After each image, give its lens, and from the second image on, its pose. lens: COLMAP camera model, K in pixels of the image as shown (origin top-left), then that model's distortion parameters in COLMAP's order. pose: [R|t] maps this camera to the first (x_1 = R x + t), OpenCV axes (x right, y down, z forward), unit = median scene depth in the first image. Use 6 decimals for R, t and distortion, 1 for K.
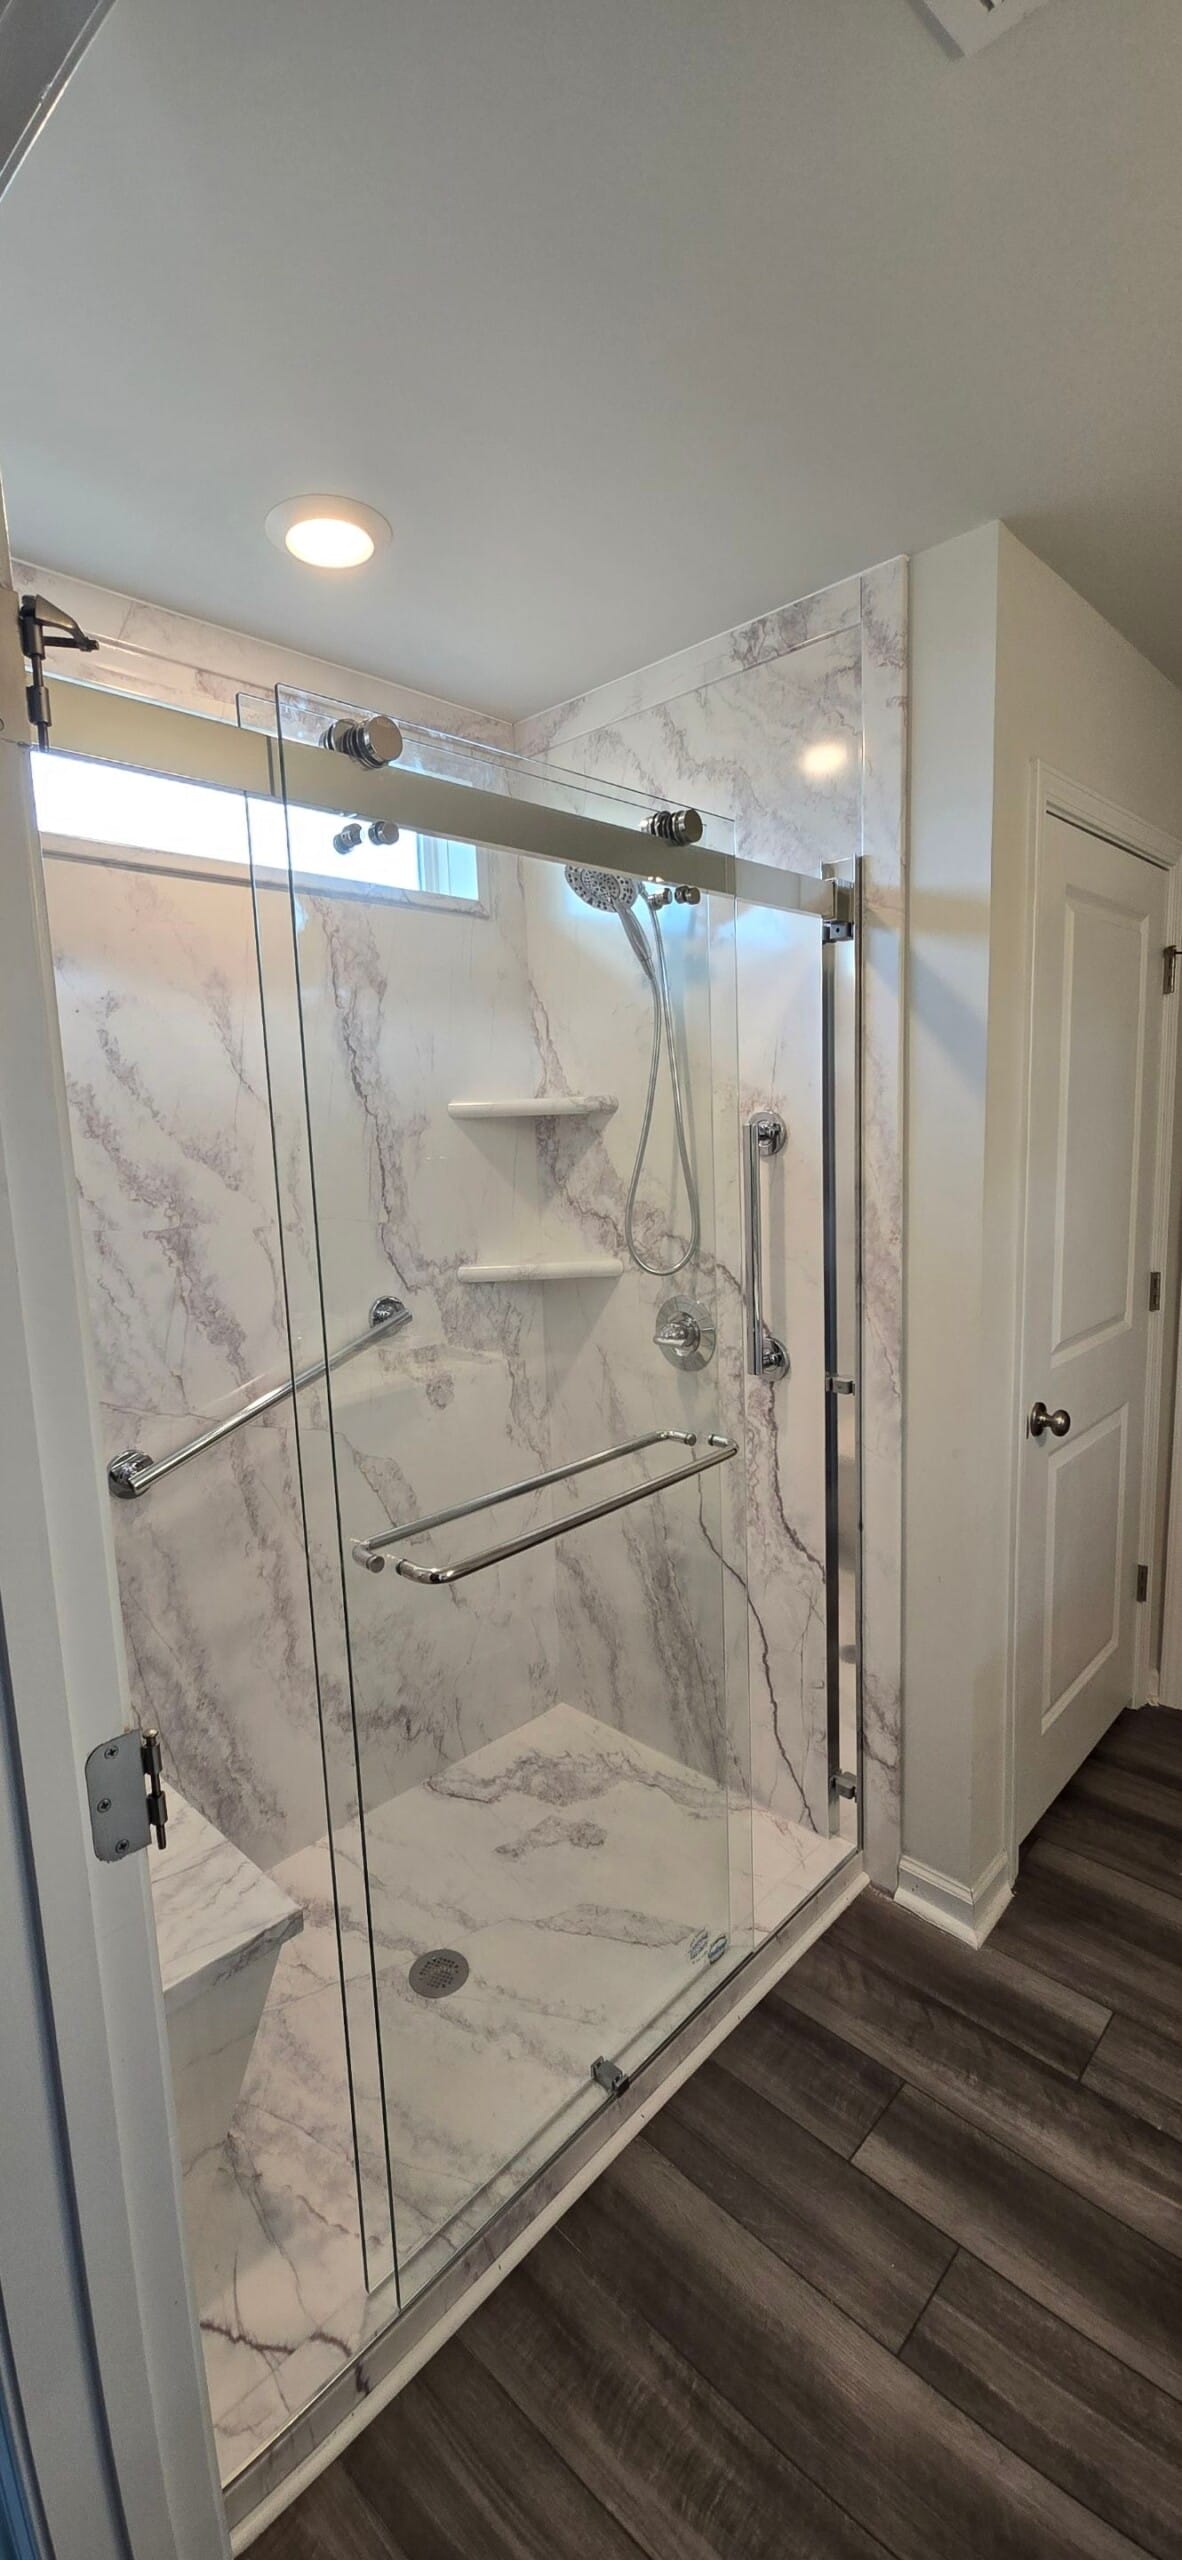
lens RADIAL K [[1042.2, 0, 575.6], [0, 1042.2, 1270.5], [0, 0, 1]] dist [-0.001508, -0.001044]
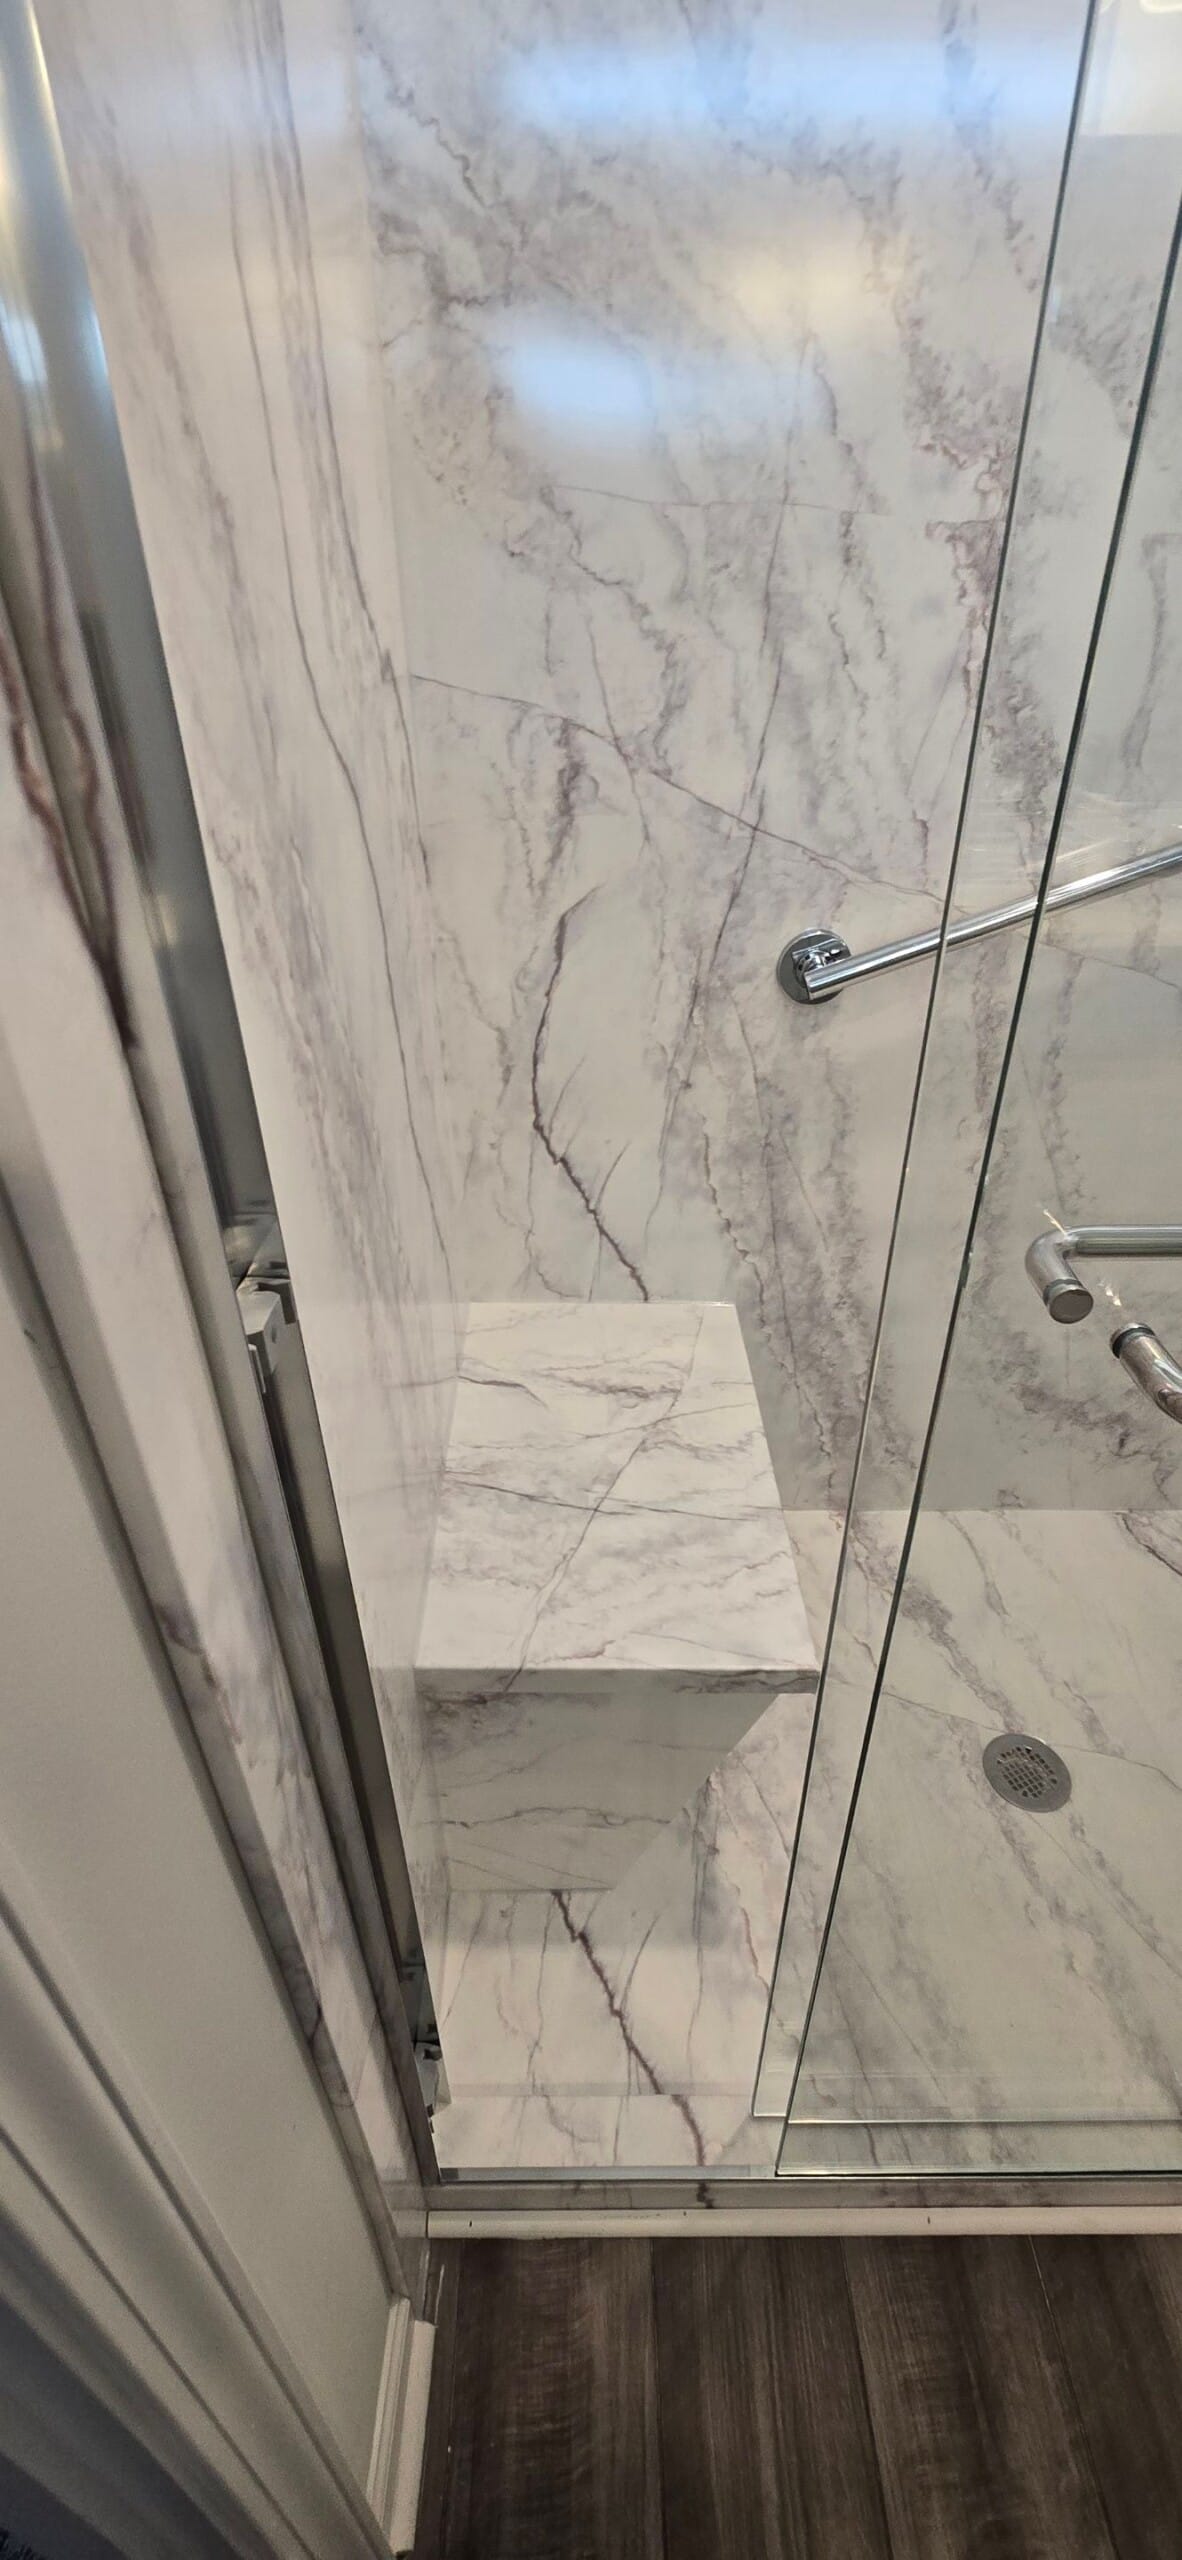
lens RADIAL K [[1042.2, 0, 575.6], [0, 1042.2, 1270.5], [0, 0, 1]] dist [-0.001508, -0.001044]
pose [[0.695266, 0.403360, -0.594900, -0.061276], [-0.106158, 0.876235, 0.470046, 0.070030], [0.710869, -0.263654, 0.652036, 0.413453]]
